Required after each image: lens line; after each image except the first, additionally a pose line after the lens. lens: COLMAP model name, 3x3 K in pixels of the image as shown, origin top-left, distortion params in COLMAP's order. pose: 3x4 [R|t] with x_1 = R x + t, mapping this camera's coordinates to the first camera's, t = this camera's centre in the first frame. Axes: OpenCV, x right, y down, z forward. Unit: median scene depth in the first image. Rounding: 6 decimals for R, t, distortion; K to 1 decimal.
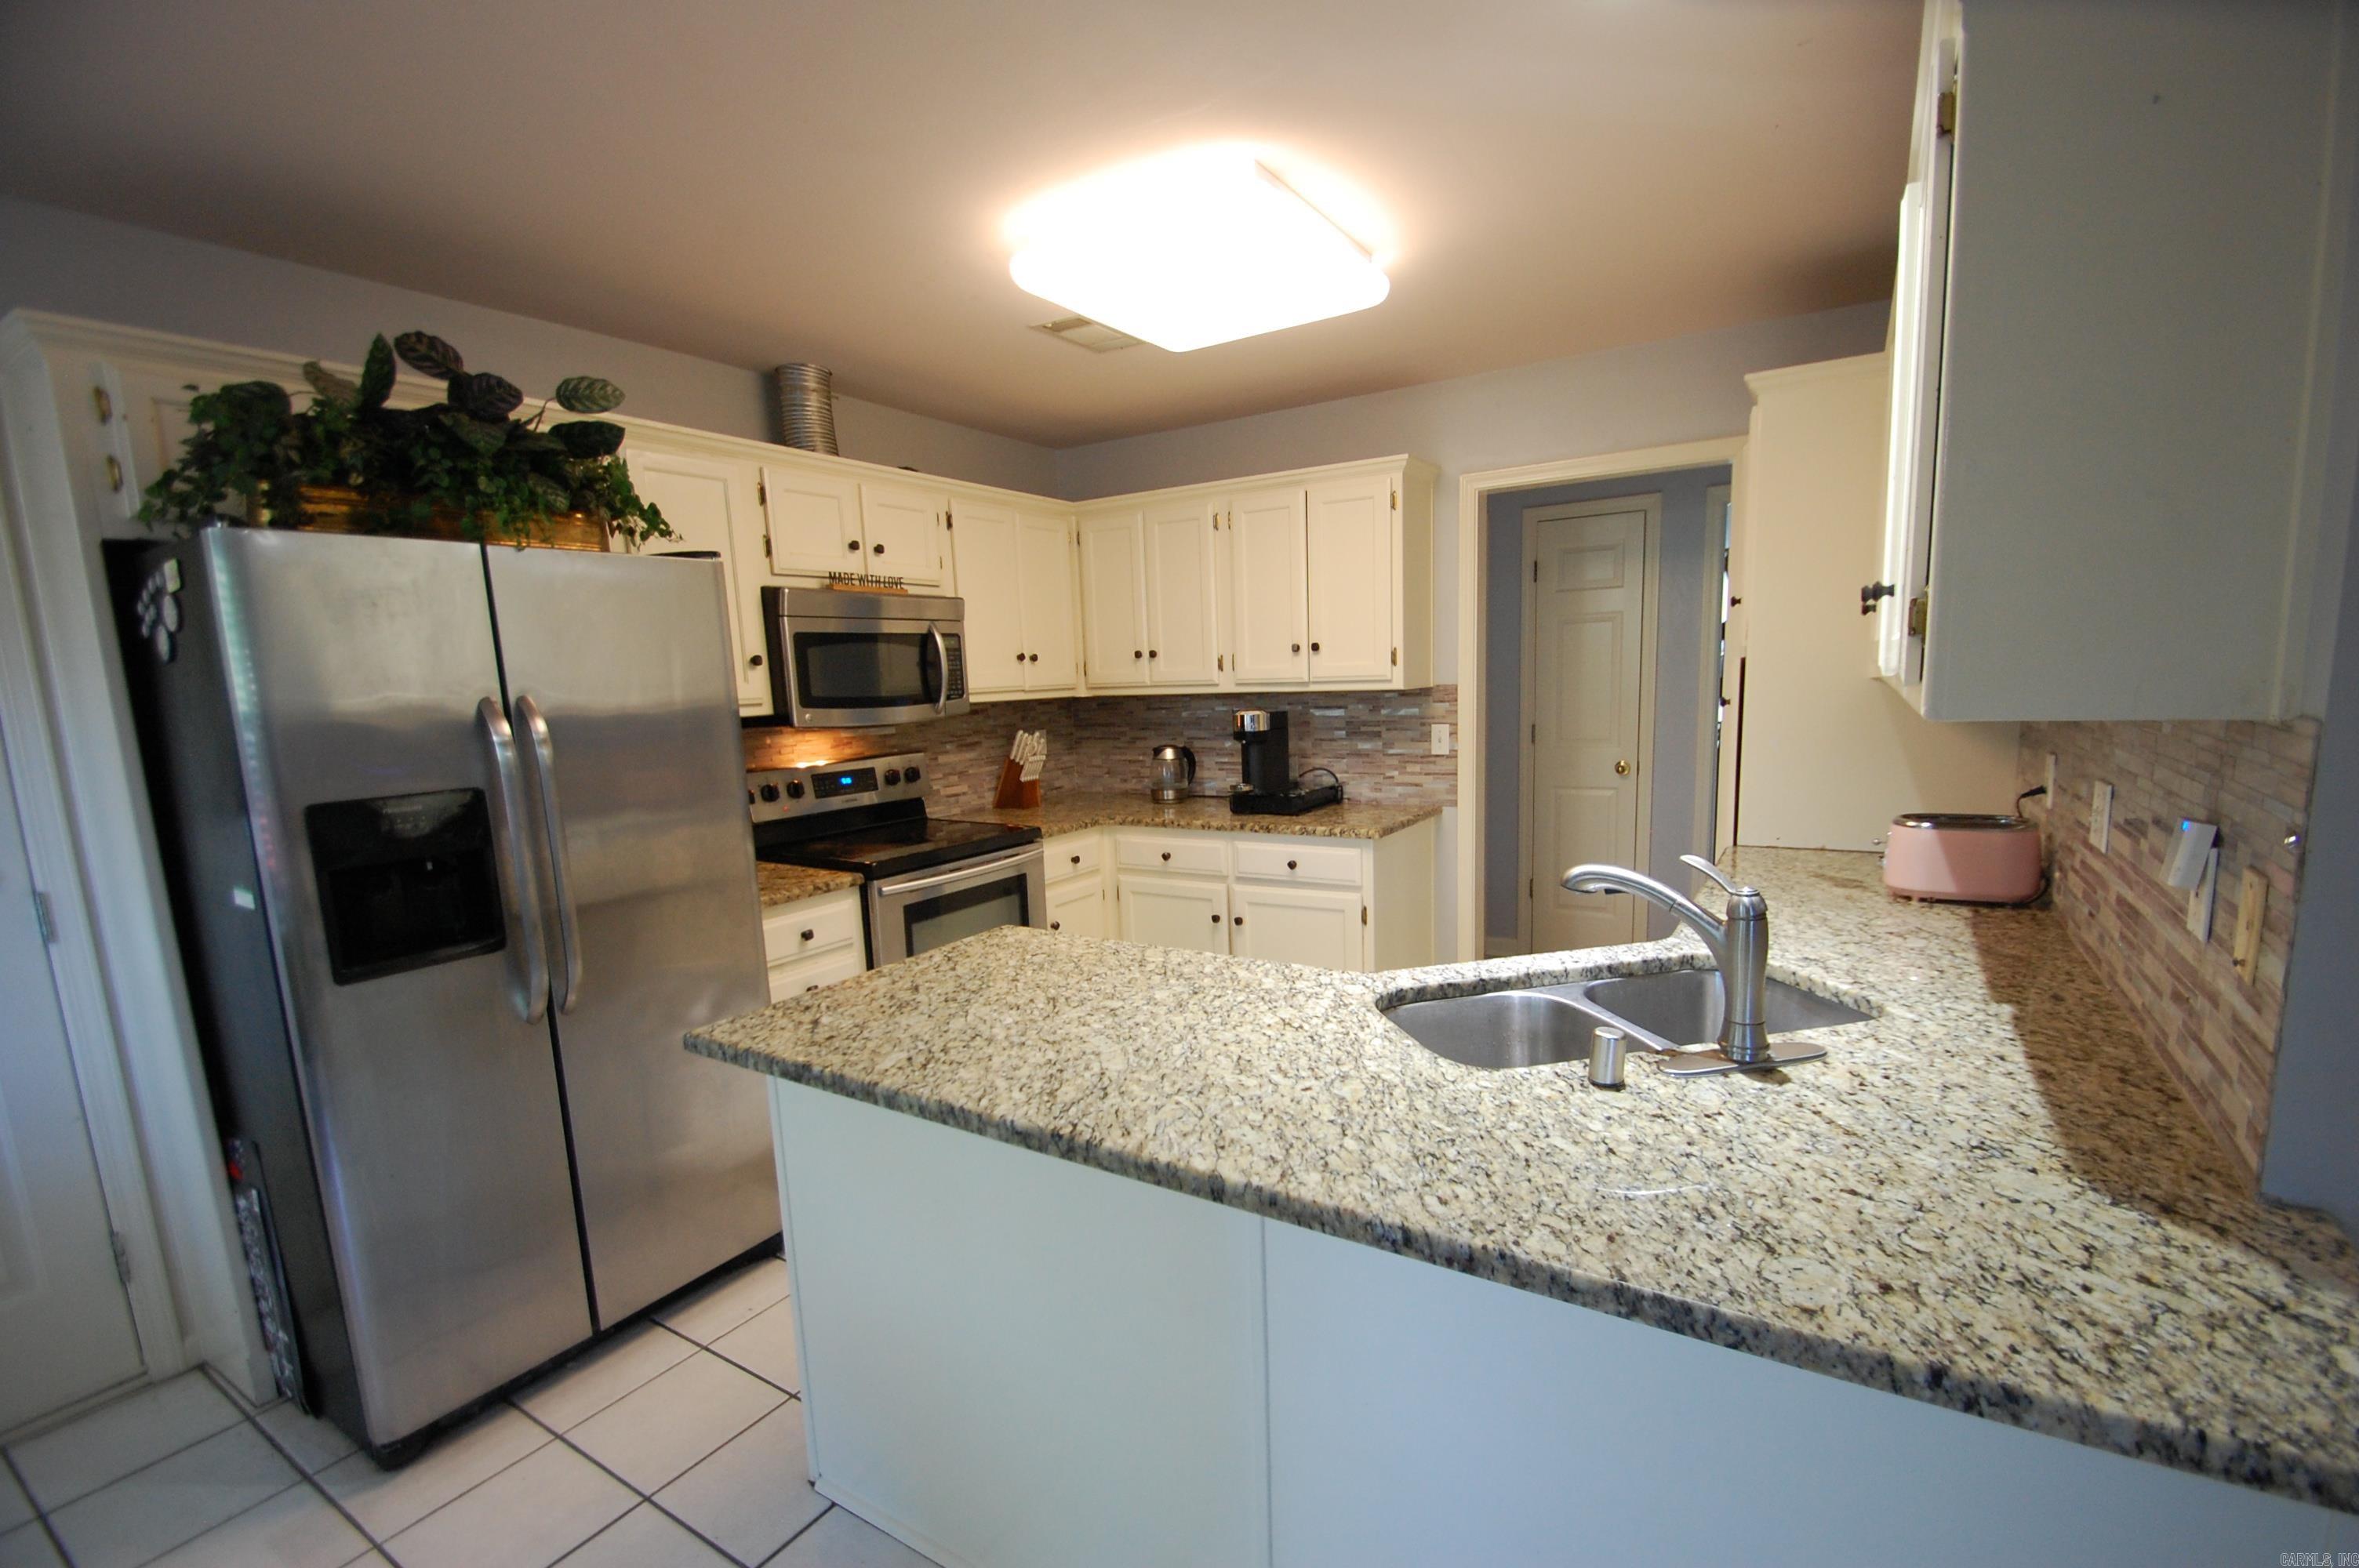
lens RADIAL K [[1033.7, 0, 1198.1], [0, 1033.7, 837.1], [0, 0, 1]] dist [0.018366, -0.020095]
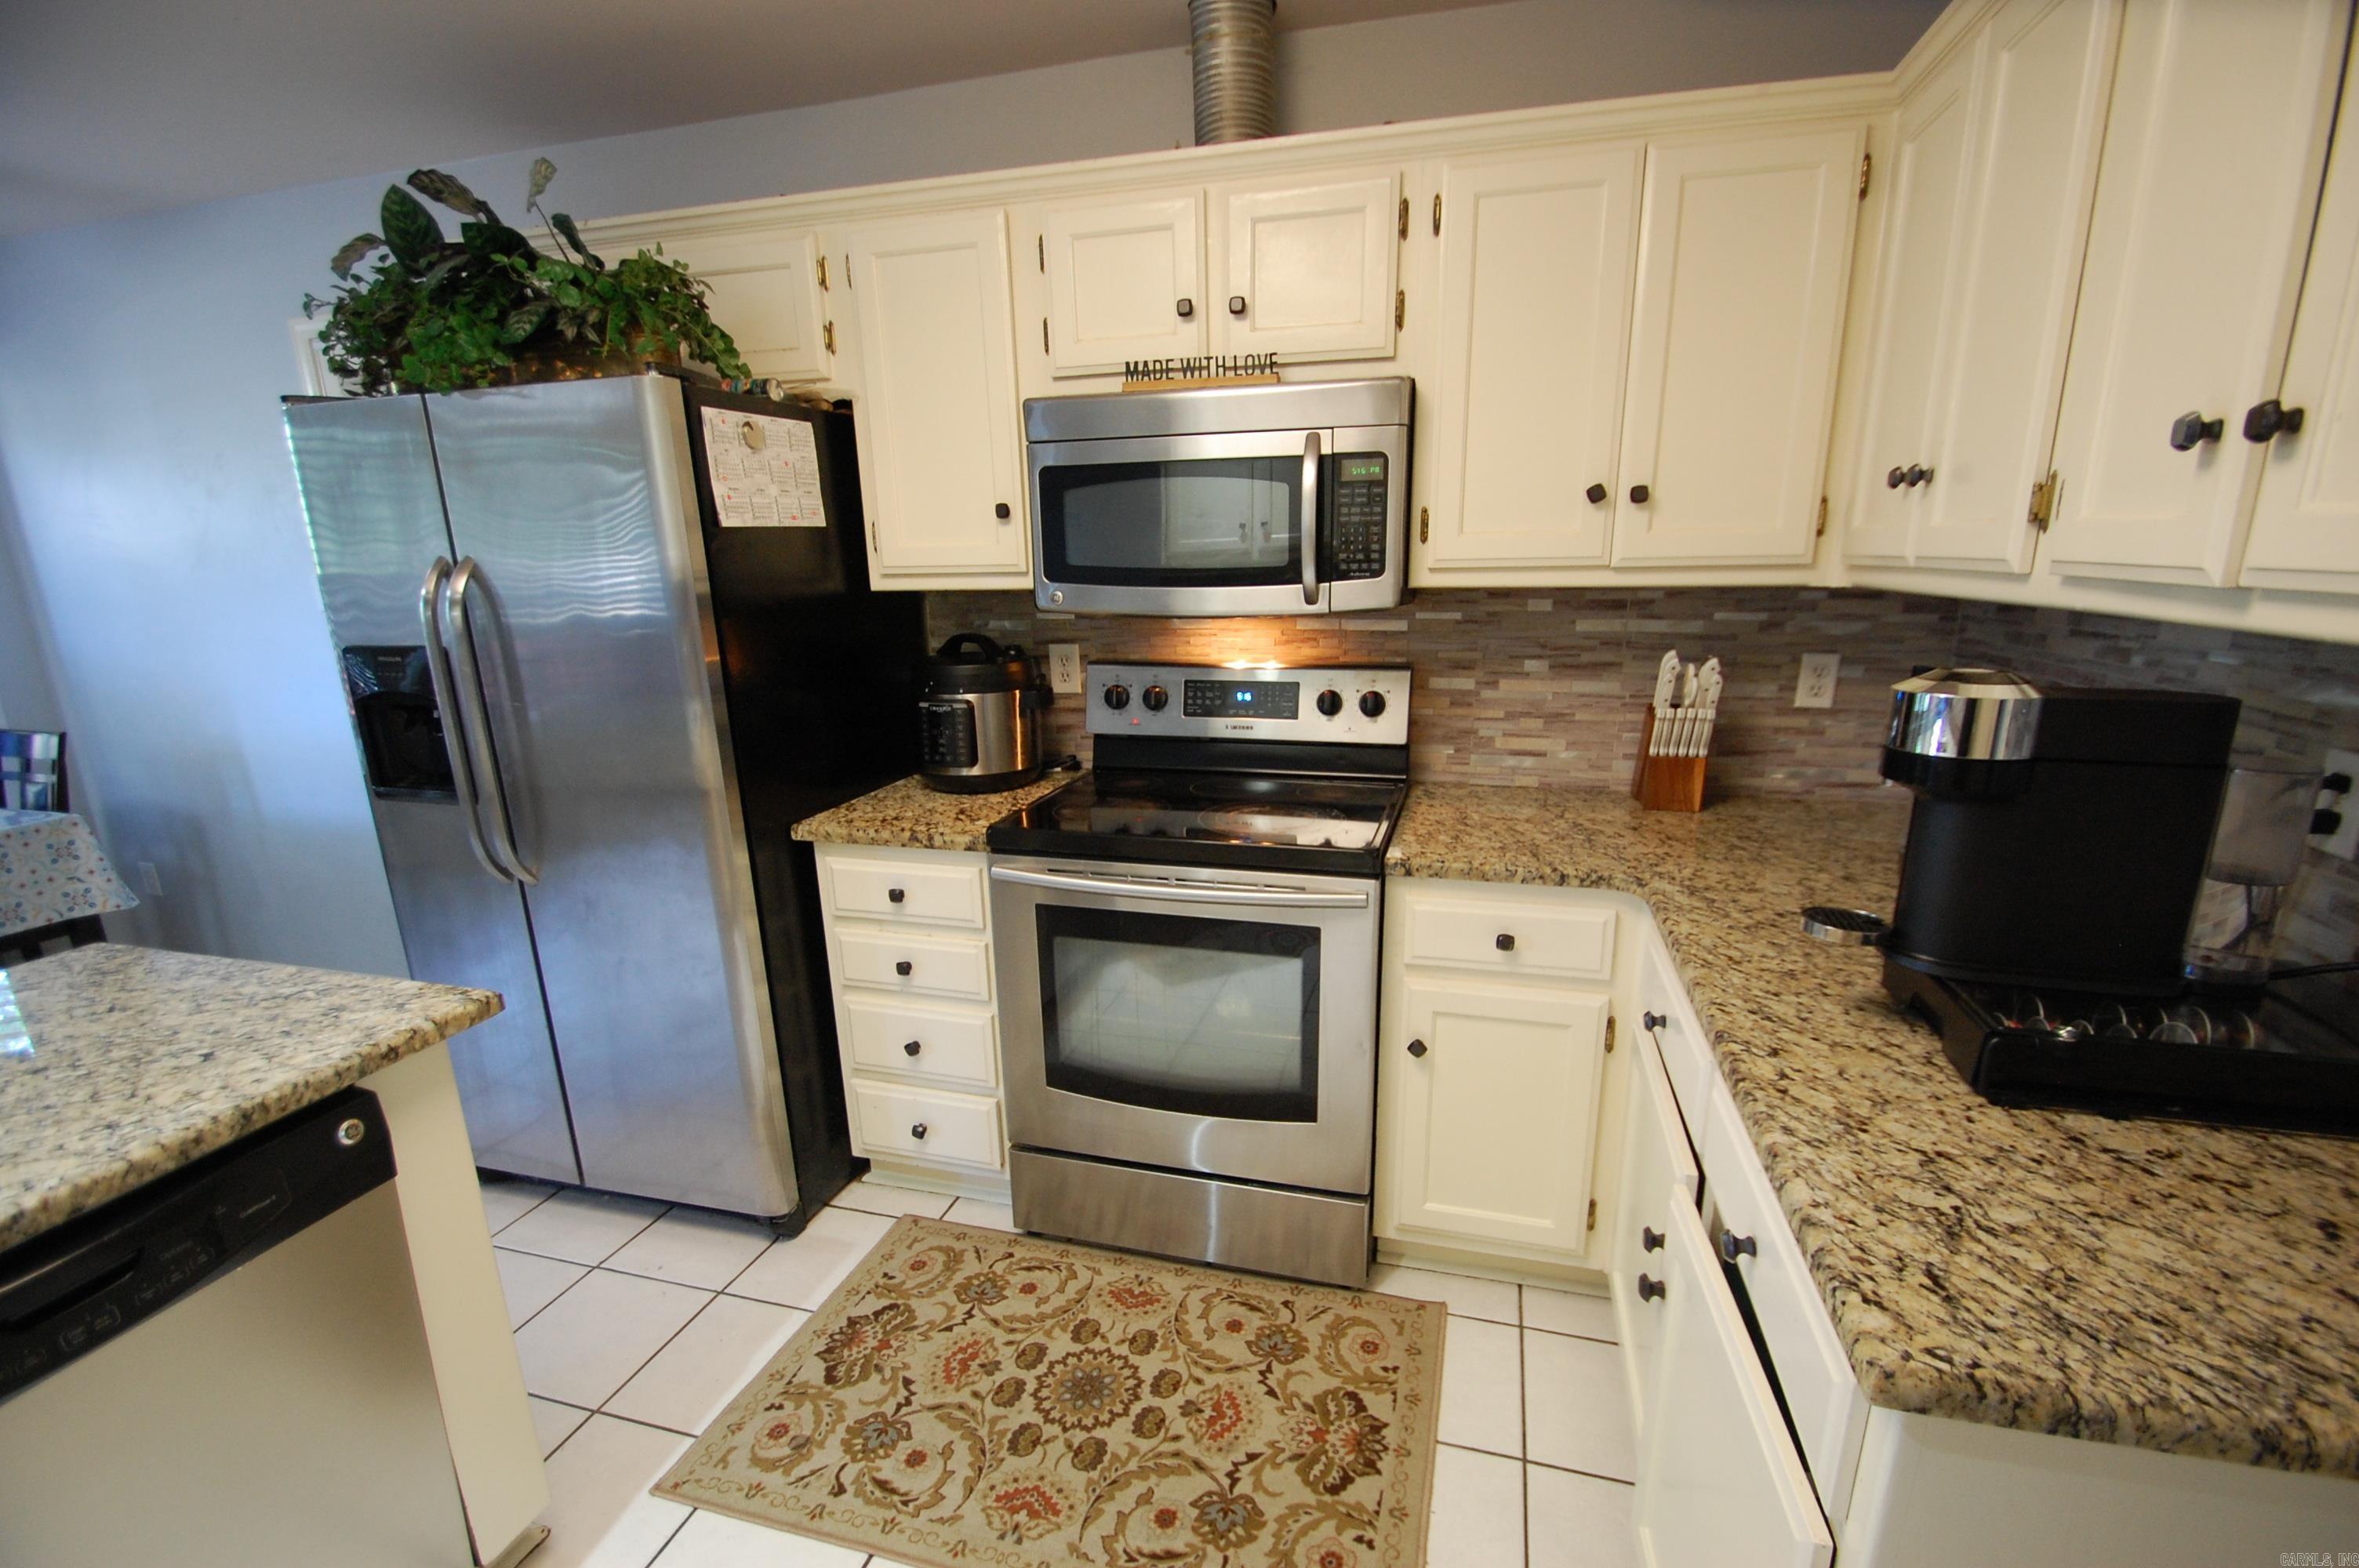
lens RADIAL K [[1033.7, 0, 1198.1], [0, 1033.7, 837.1], [0, 0, 1]] dist [0.018366, -0.020095]
pose [[0.276585, 0.287040, -0.917120, 0.472612], [-0.147607, 0.955714, 0.254604, -0.222627], [0.949586, 0.064954, 0.306705, 1.307506]]
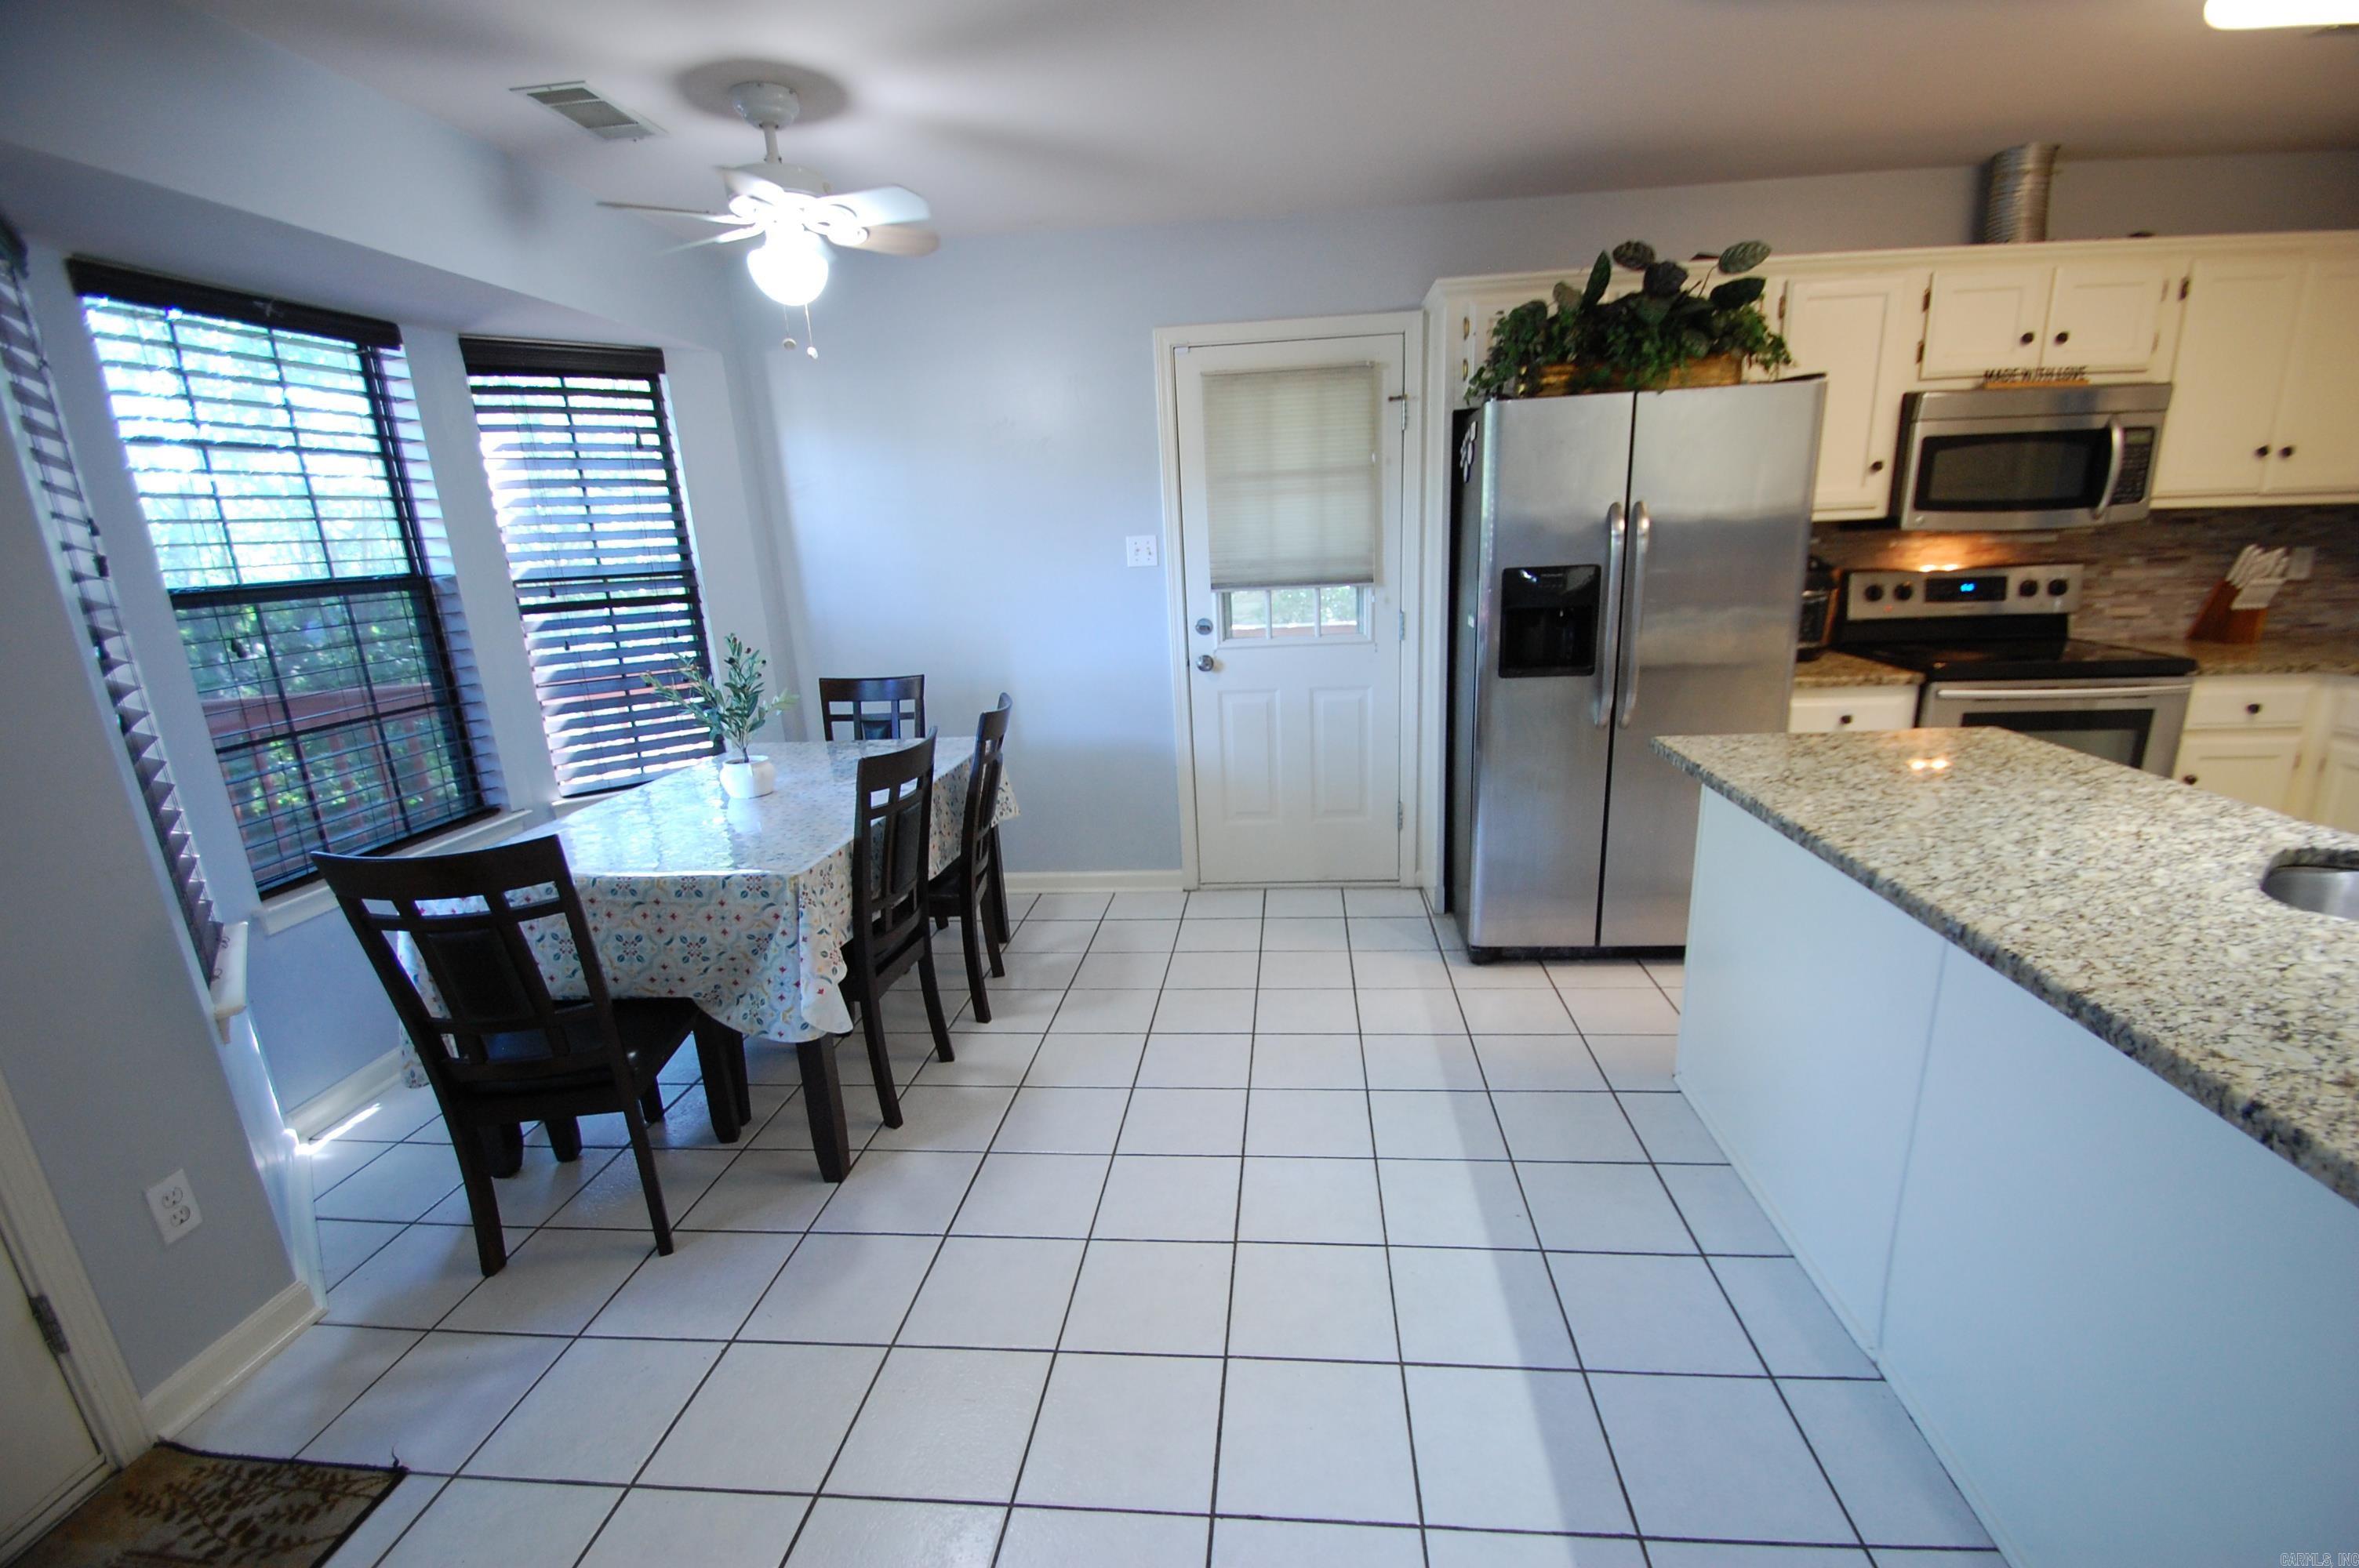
lens RADIAL K [[1033.7, 0, 1198.1], [0, 1033.7, 837.1], [0, 0, 1]] dist [0.018366, -0.020095]
pose [[0.452257, 0.268623, -0.850474, 0.405419], [-0.115522, 0.963176, 0.242789, 0.033572], [0.884375, -0.011555, 0.466635, -0.211951]]
